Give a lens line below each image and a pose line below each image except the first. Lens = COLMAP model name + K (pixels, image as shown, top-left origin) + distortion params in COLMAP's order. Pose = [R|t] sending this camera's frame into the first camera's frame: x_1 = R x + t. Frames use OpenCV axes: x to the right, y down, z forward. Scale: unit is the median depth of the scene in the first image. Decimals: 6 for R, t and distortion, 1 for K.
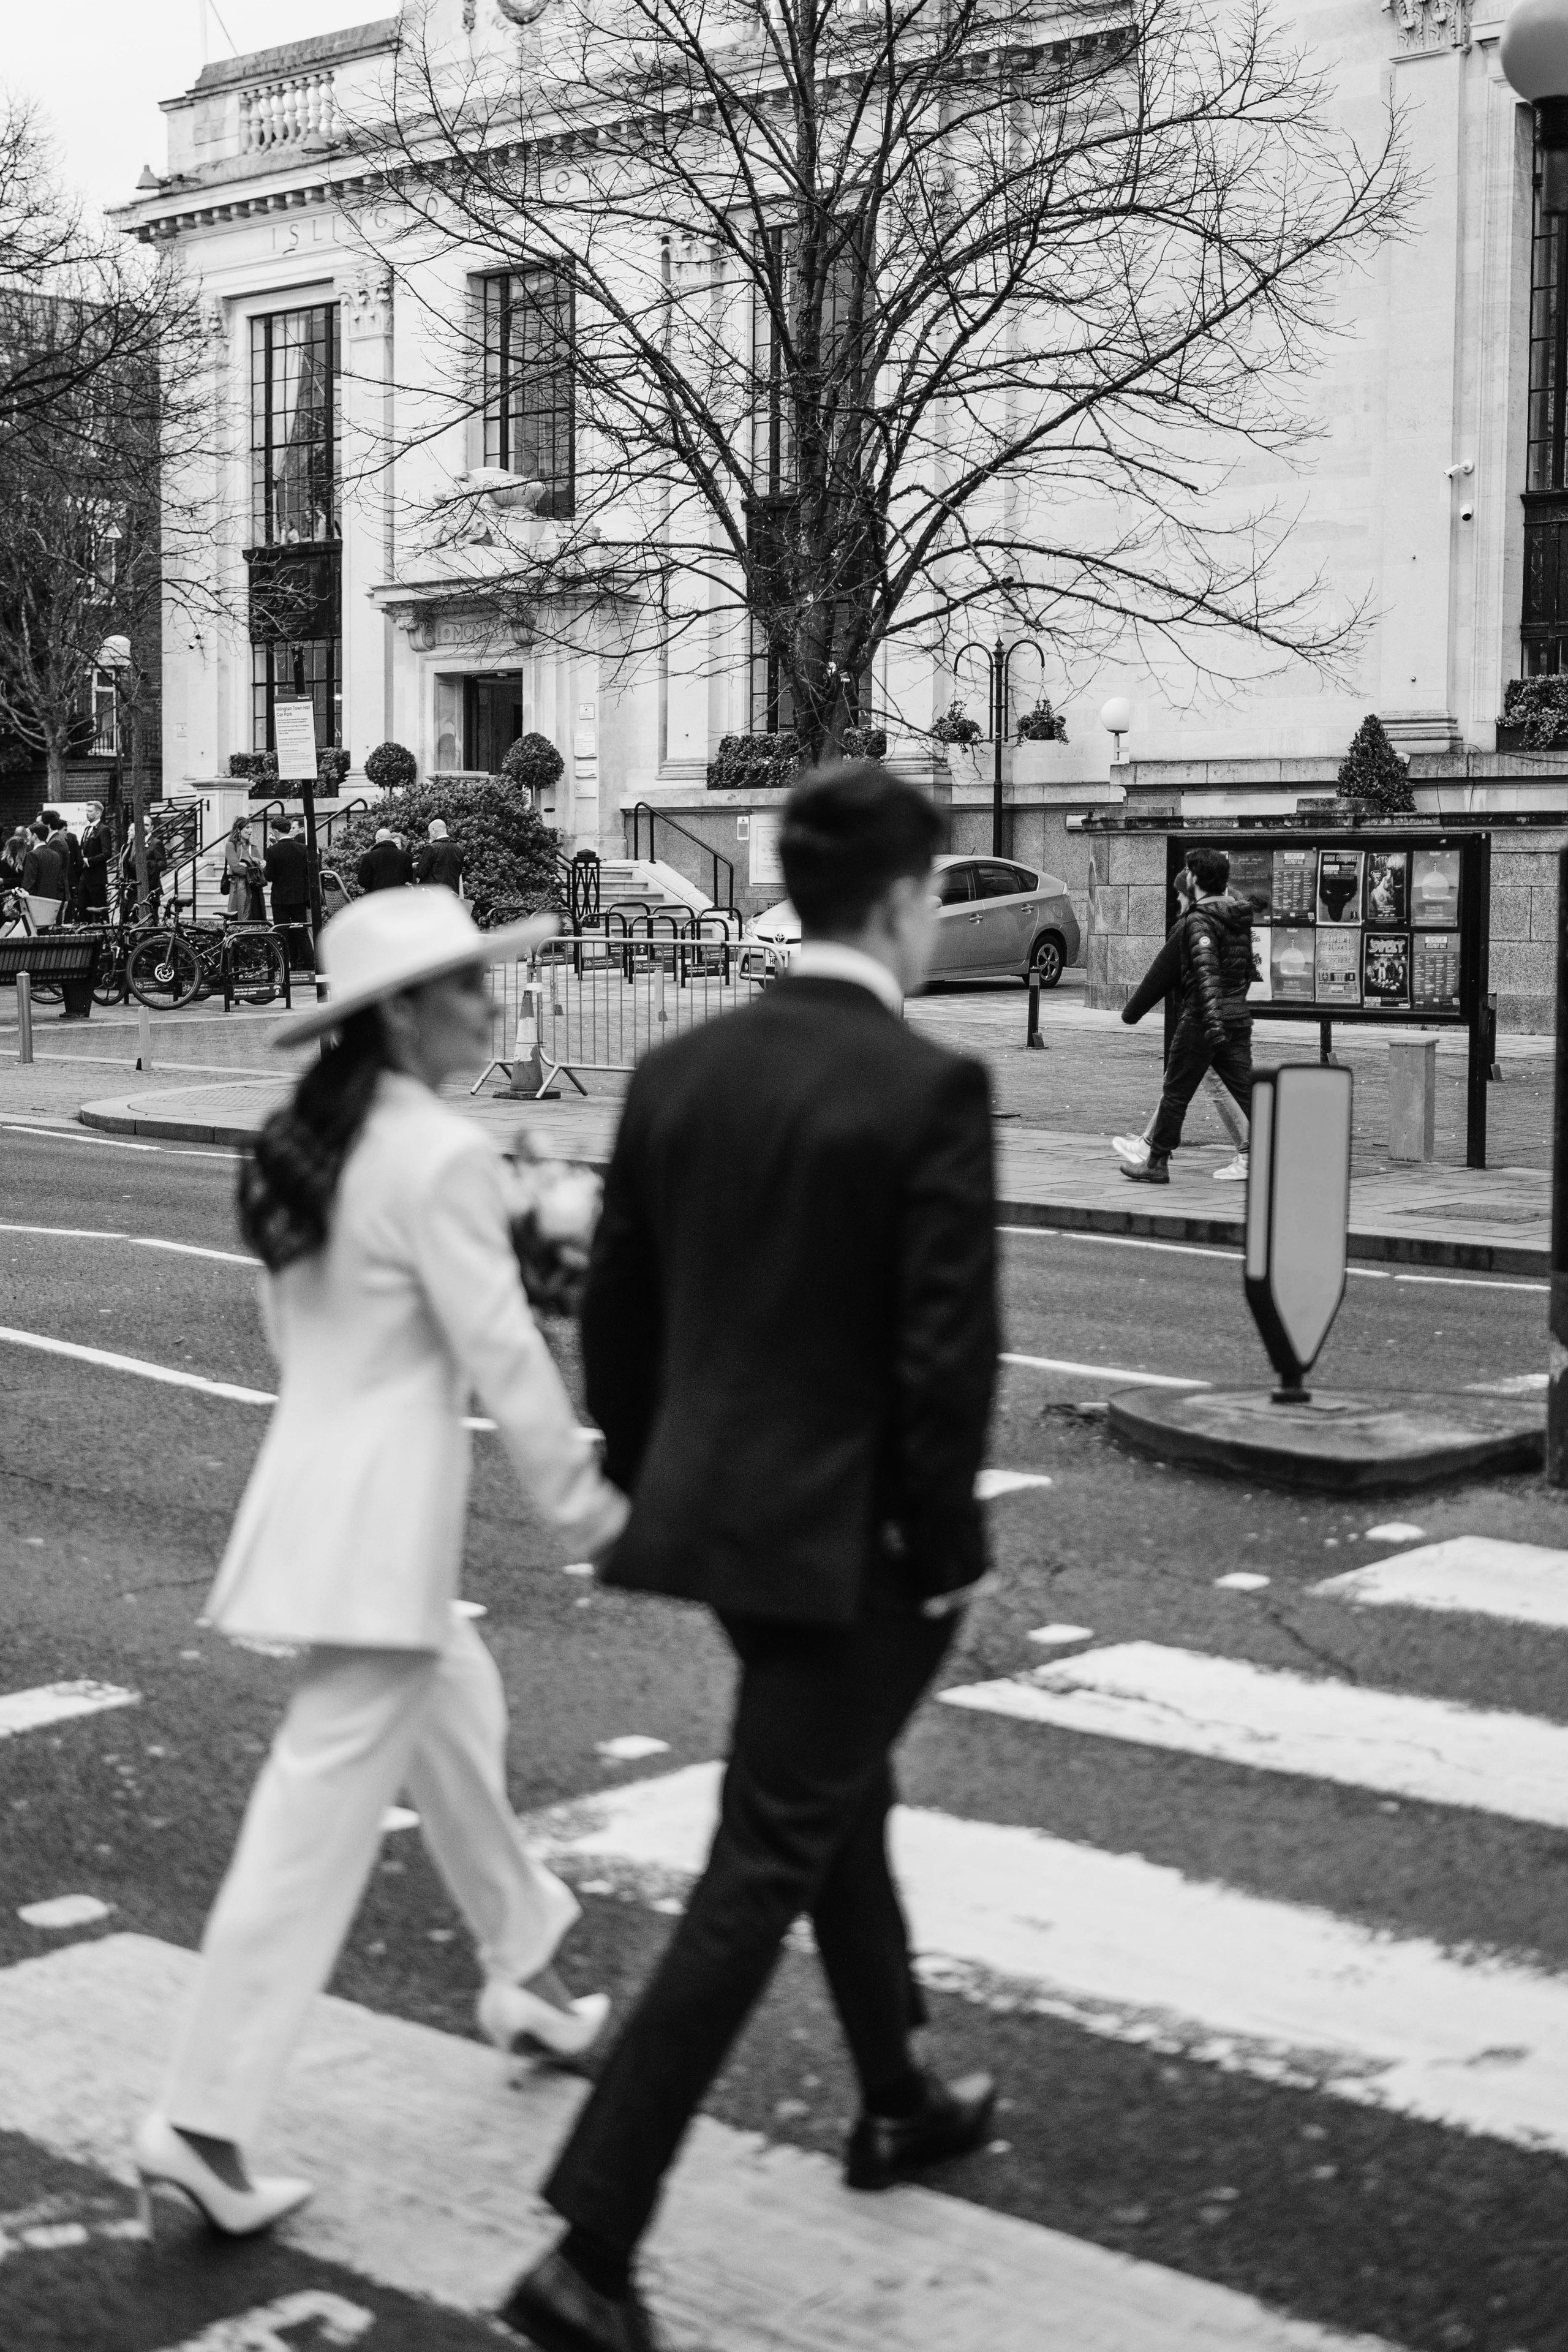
lens RADIAL K [[3368.8, 0, 794.0], [0, 3368.8, 1177.2], [0, 0, 1]] dist [-0.013501, 0.103767]
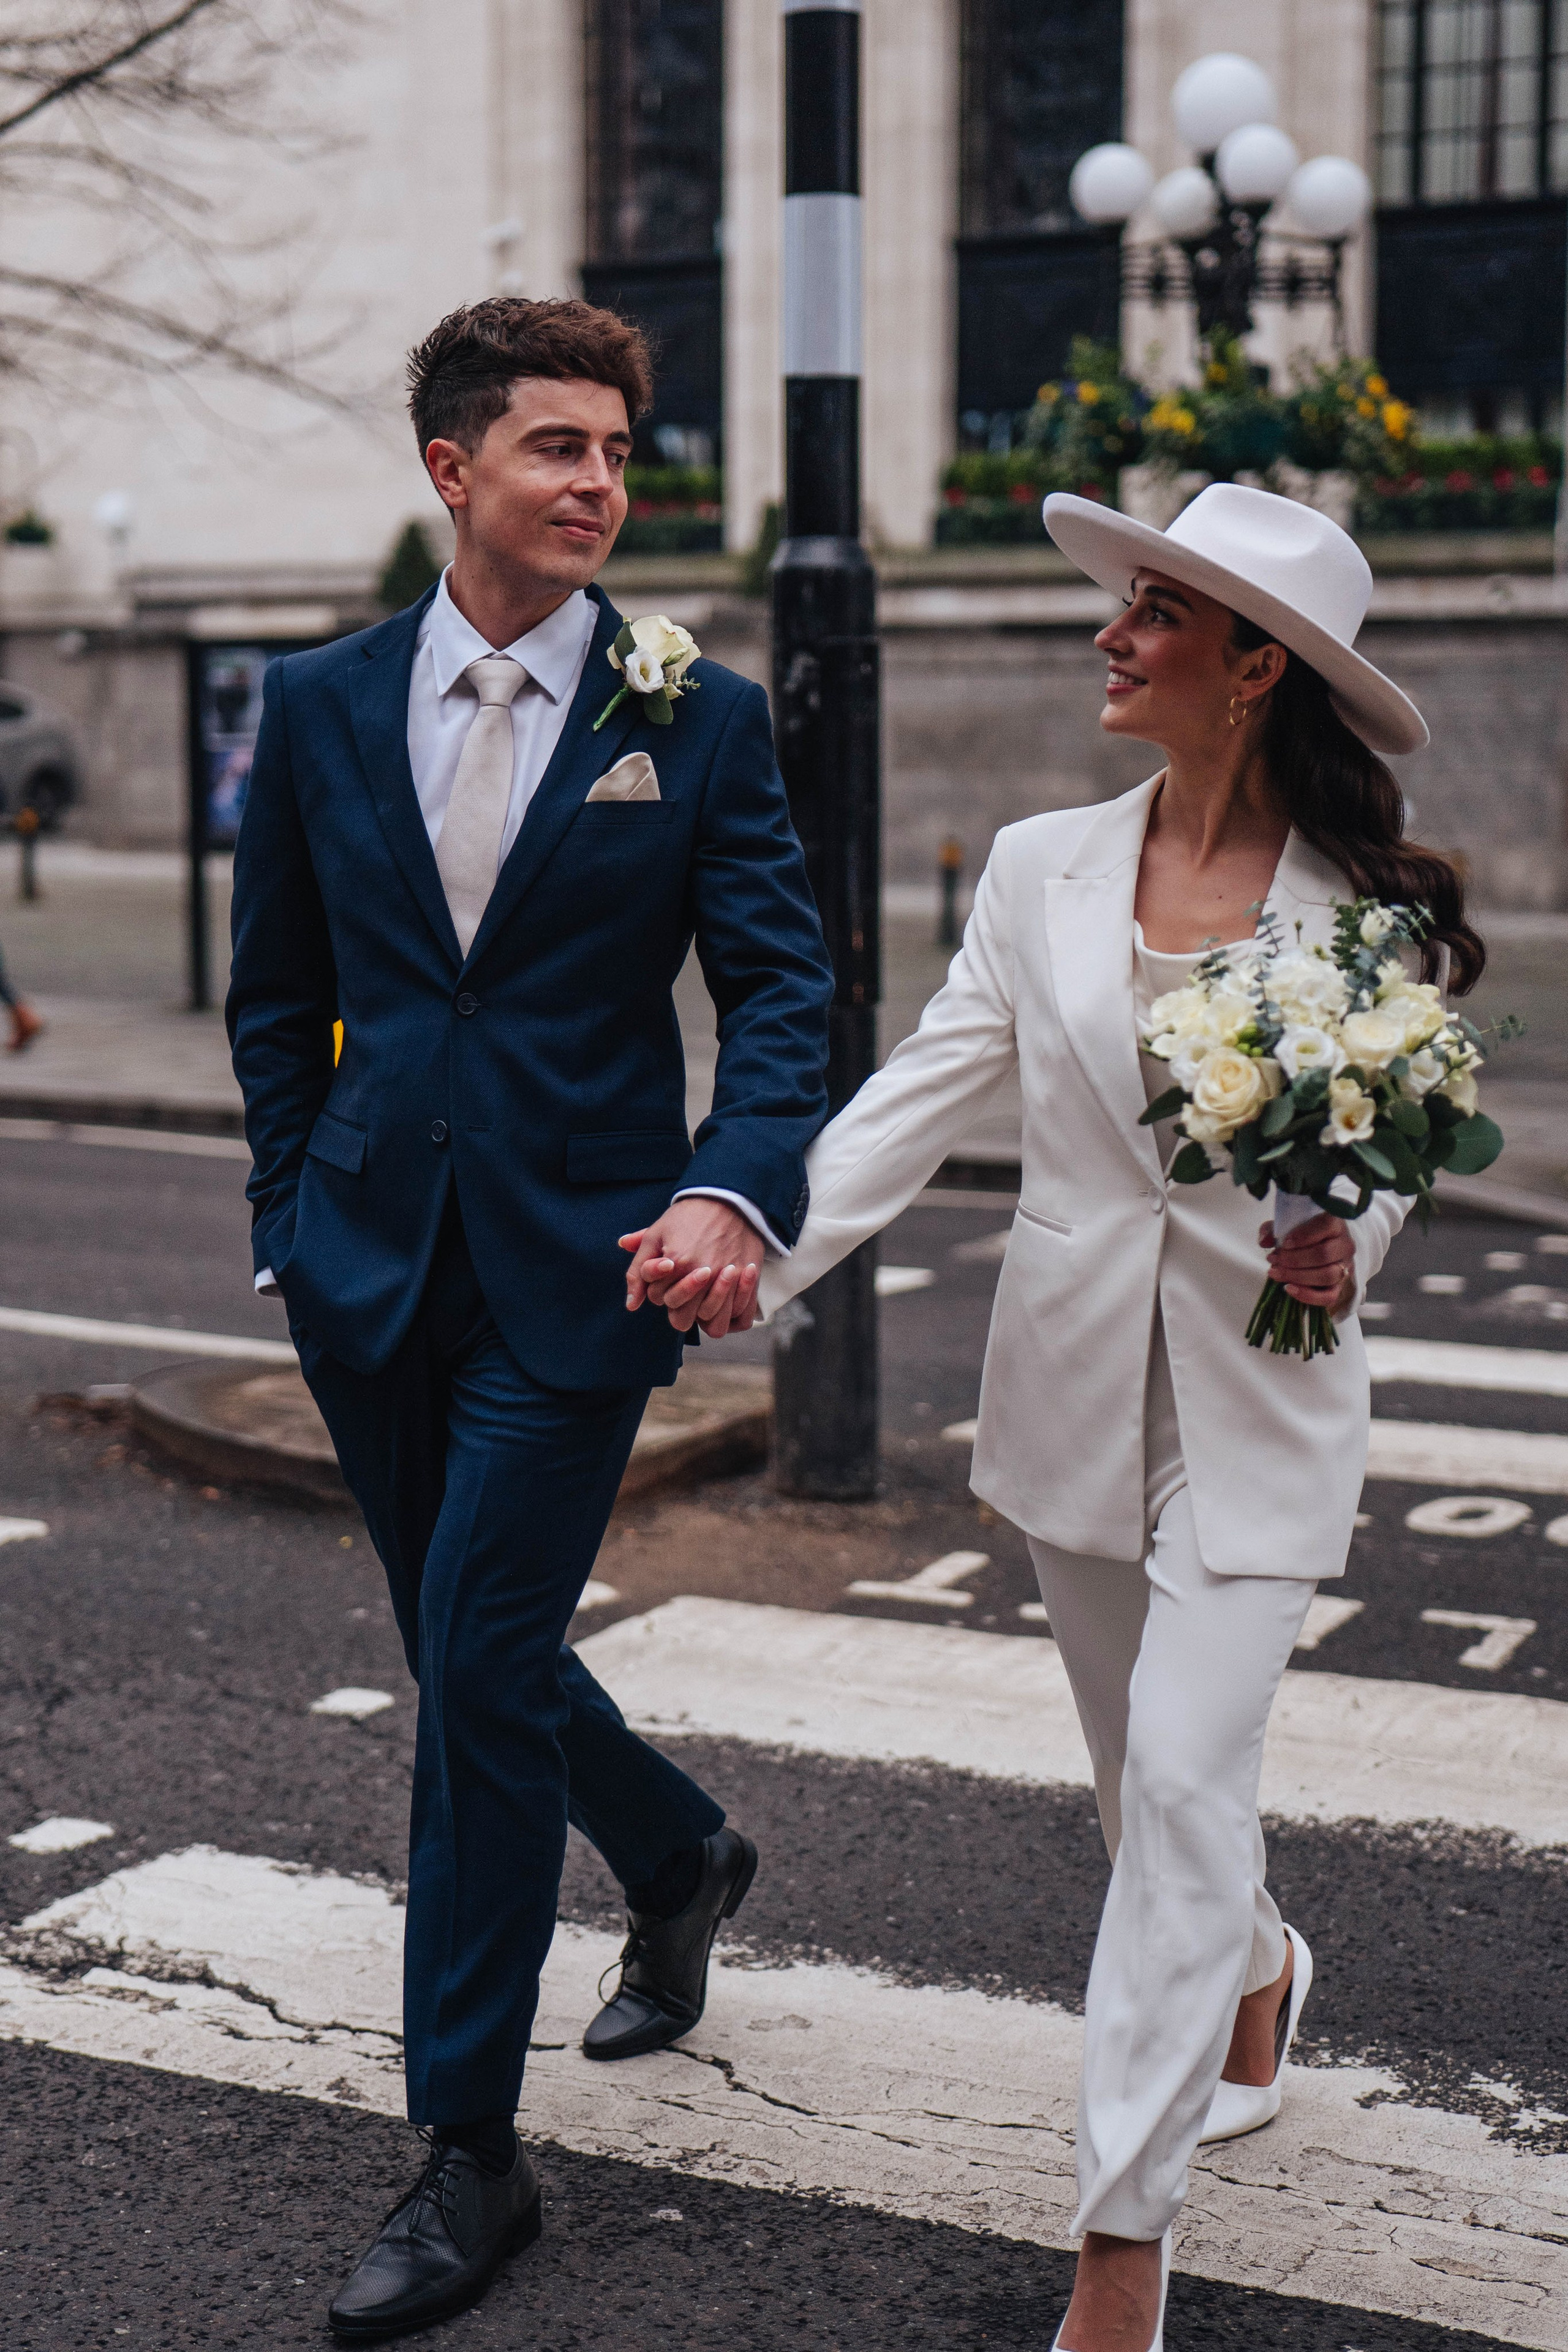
lens RADIAL K [[3368.8, 0, 794.0], [0, 3368.8, 1177.2], [0, 0, 1]] dist [-0.013501, 0.103767]
pose [[0.958418, -0.037726, 0.282862, 0.032353], [0.026440, 0.998699, 0.043612, -0.004182], [-0.284139, -0.034319, 0.958169, 0.325114]]
